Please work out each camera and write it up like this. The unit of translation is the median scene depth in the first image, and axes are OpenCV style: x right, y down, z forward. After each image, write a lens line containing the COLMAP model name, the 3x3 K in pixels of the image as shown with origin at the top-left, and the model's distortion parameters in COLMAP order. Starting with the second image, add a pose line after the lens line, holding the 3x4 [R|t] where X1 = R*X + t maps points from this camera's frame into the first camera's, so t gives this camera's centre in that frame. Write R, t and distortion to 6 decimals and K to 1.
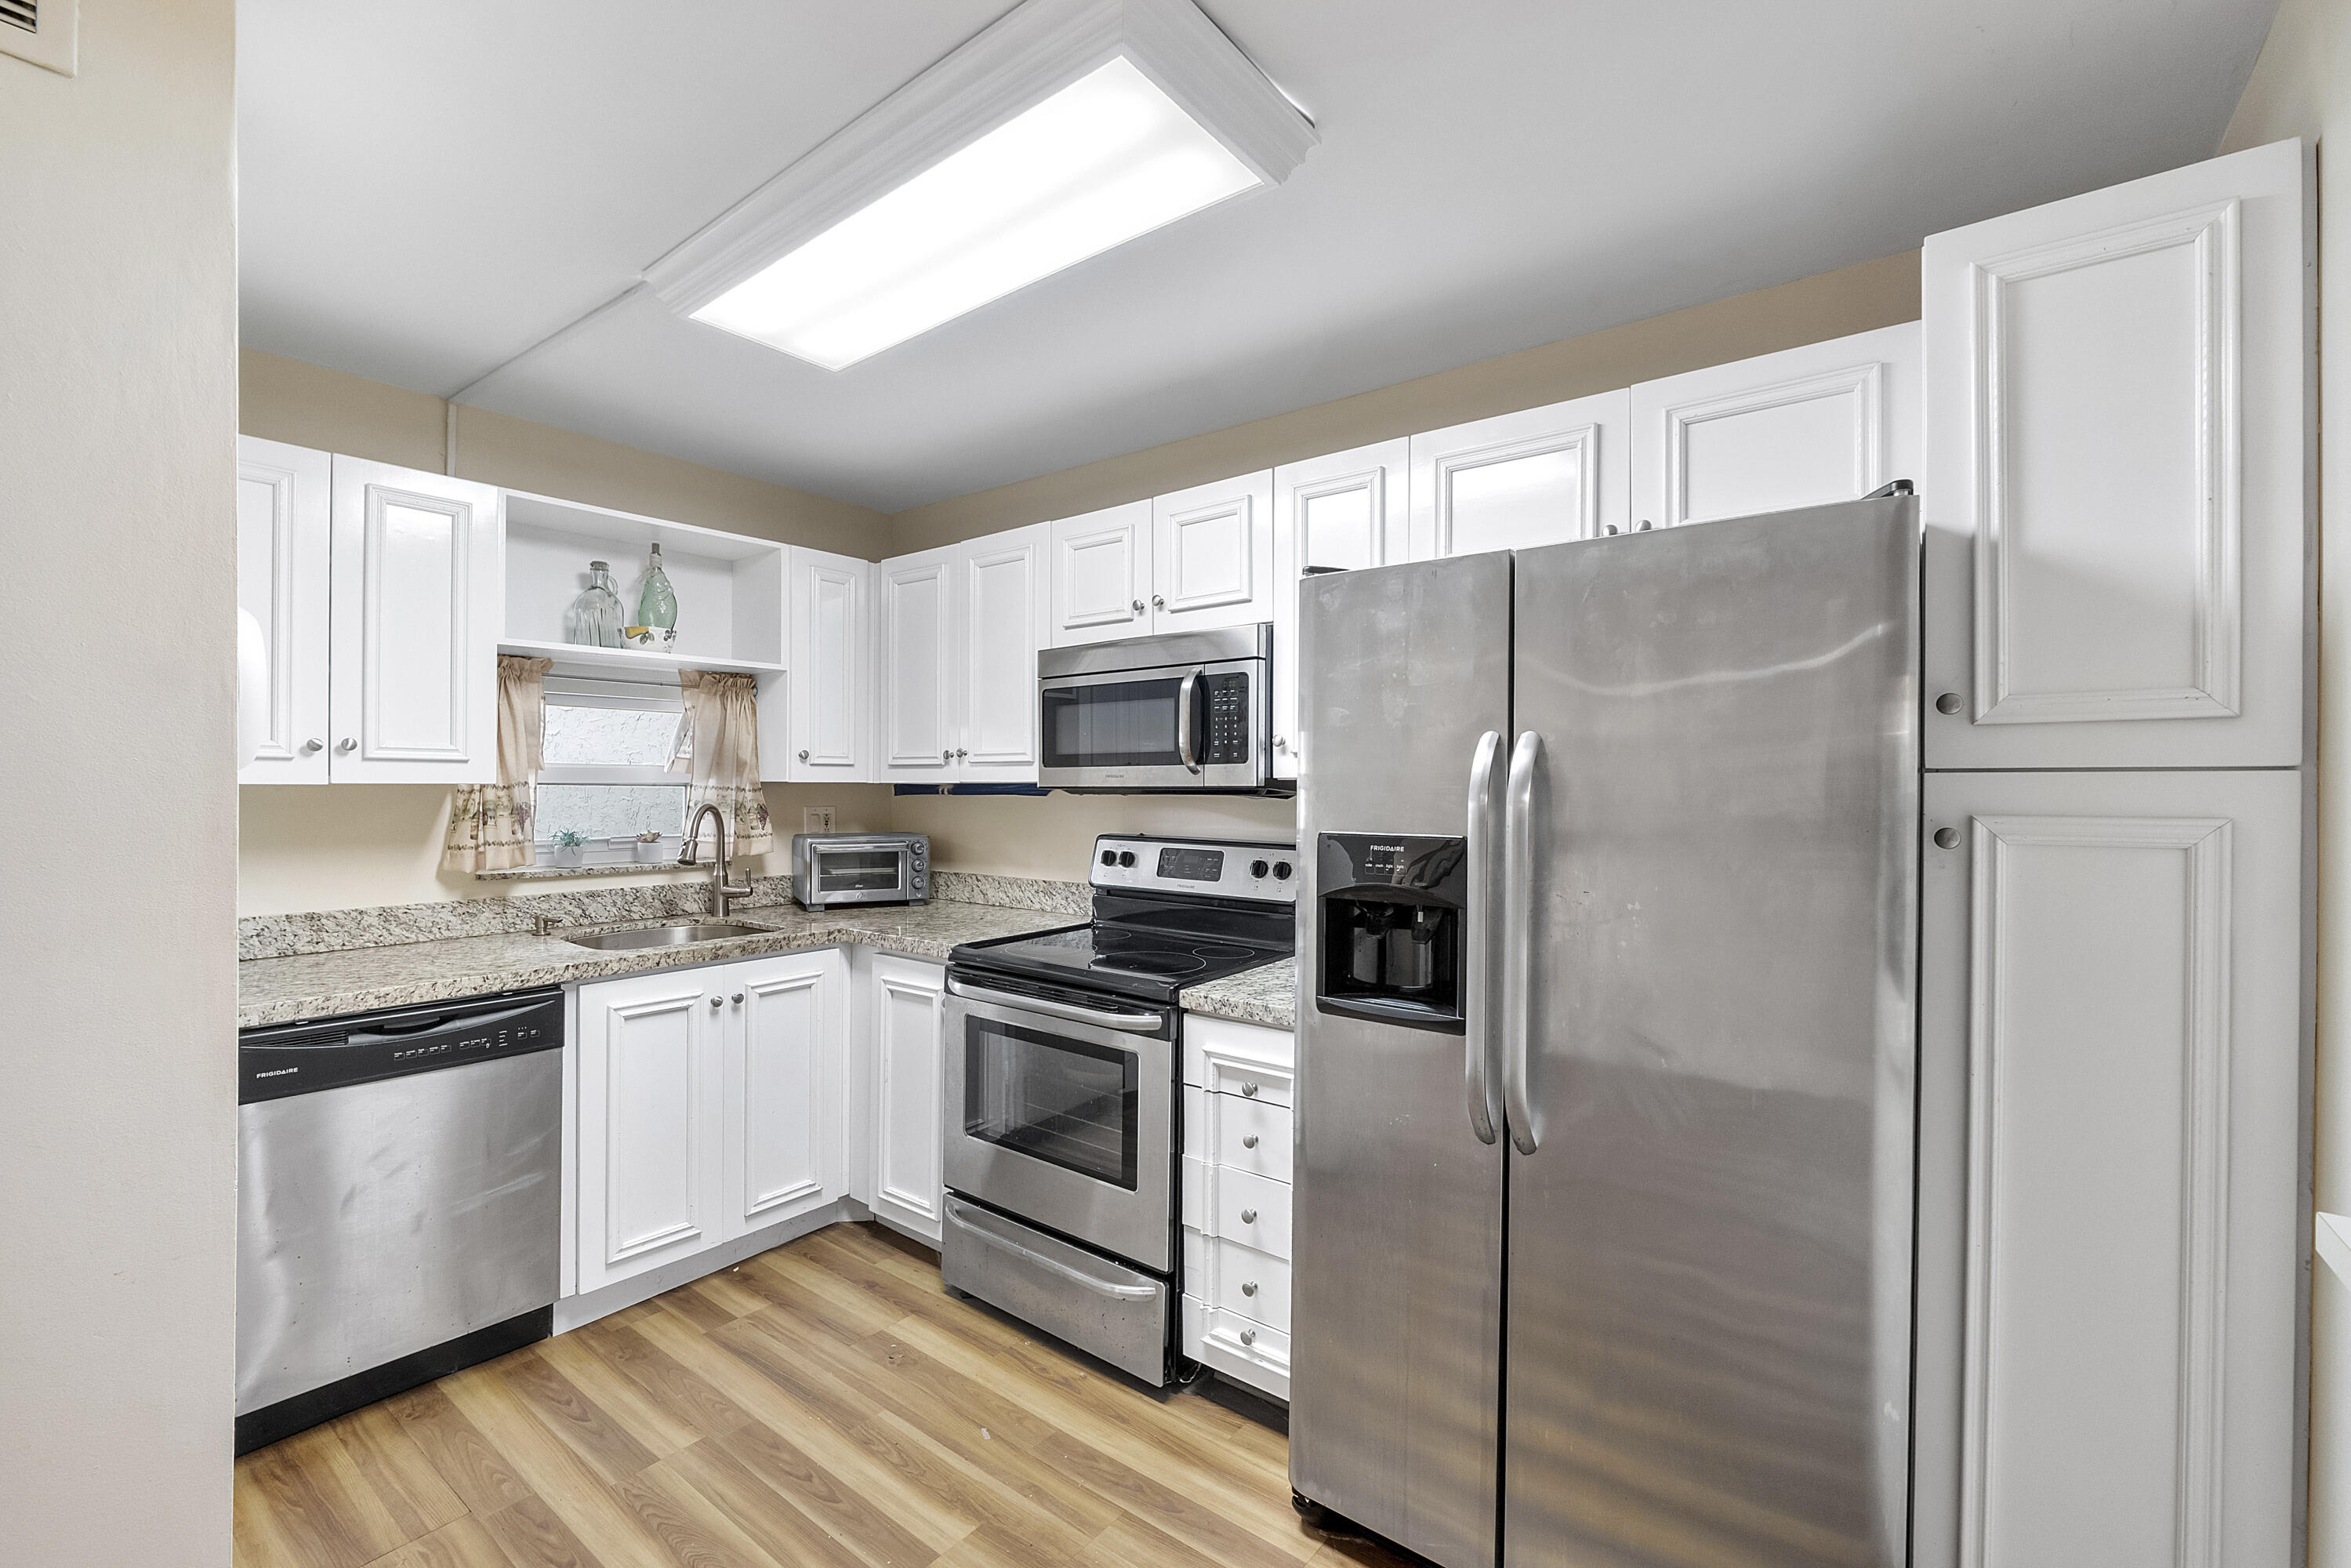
lens RADIAL K [[1015.7, 0, 1175.5], [0, 1015.7, 784.0], [0, 0, 1]] dist [-0.000736, -0.000376]
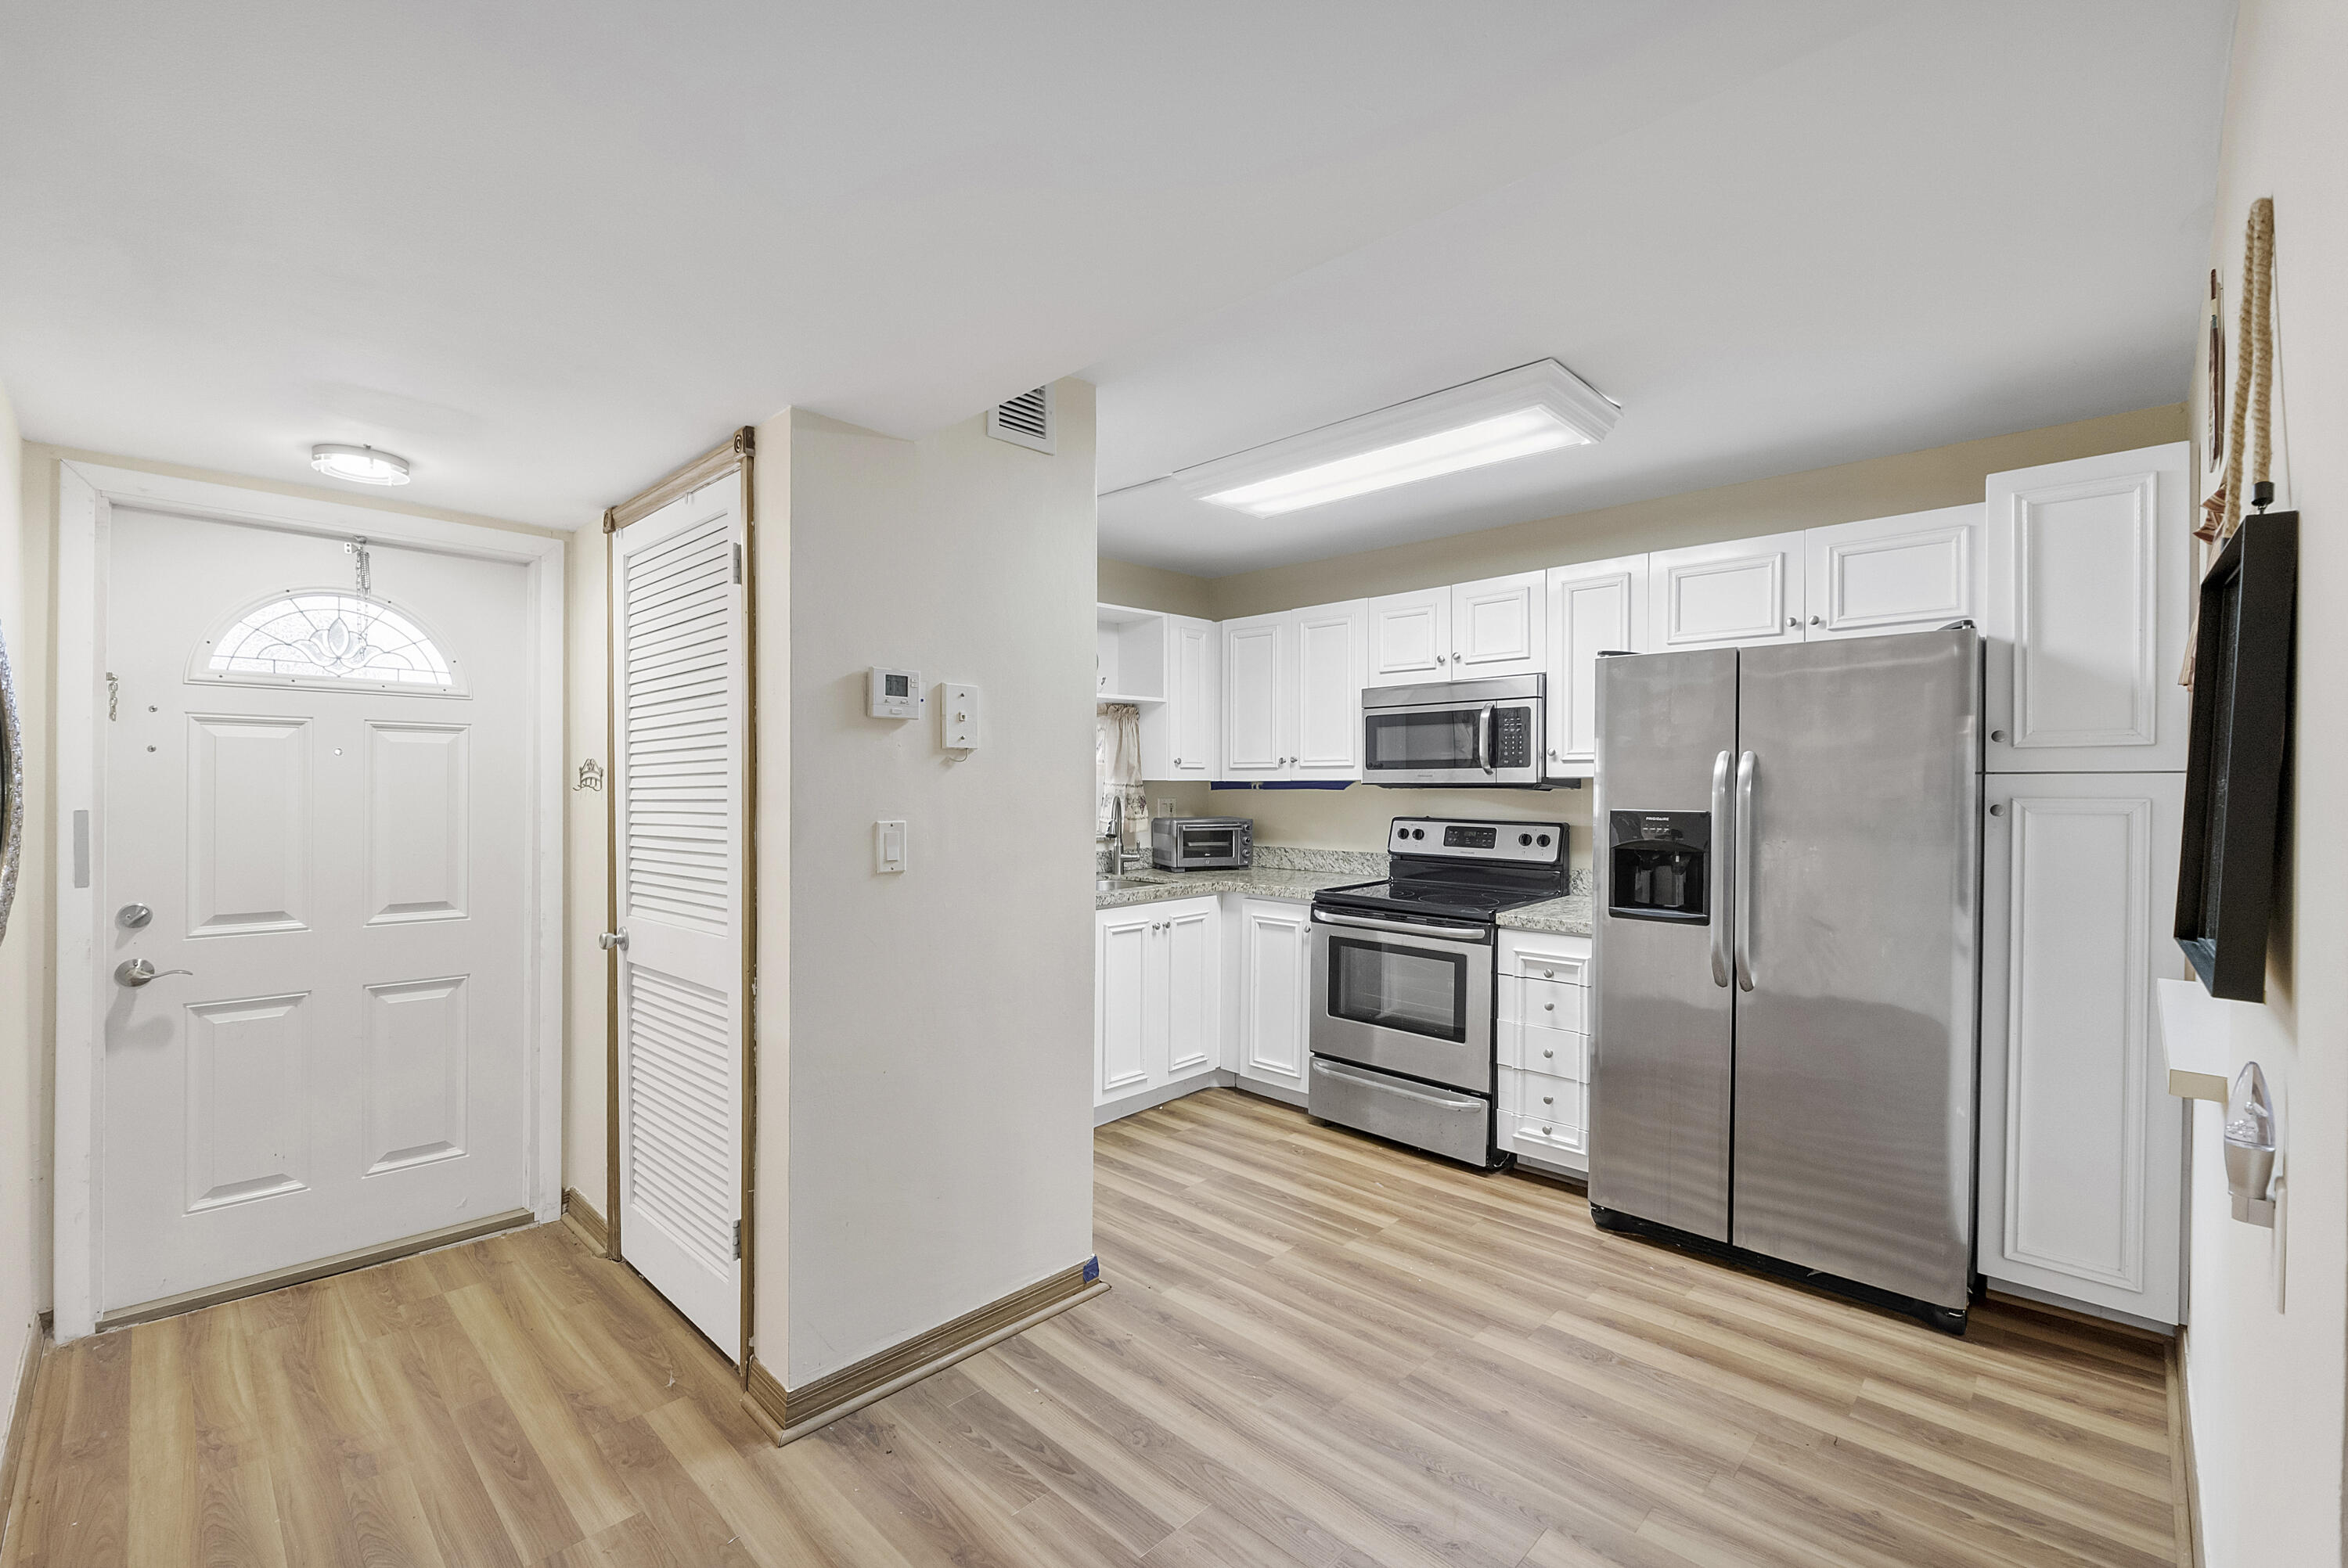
lens RADIAL K [[1014.2, 0, 1174.0], [0, 1014.2, 784.0], [0, 0, 1]] dist [-0.000736, -0.000376]
pose [[0.994228, -0.002830, -0.107254, -0.282980], [0.003257, 0.999987, 0.003808, -0.003082], [0.107242, -0.004136, 0.994224, -0.532503]]
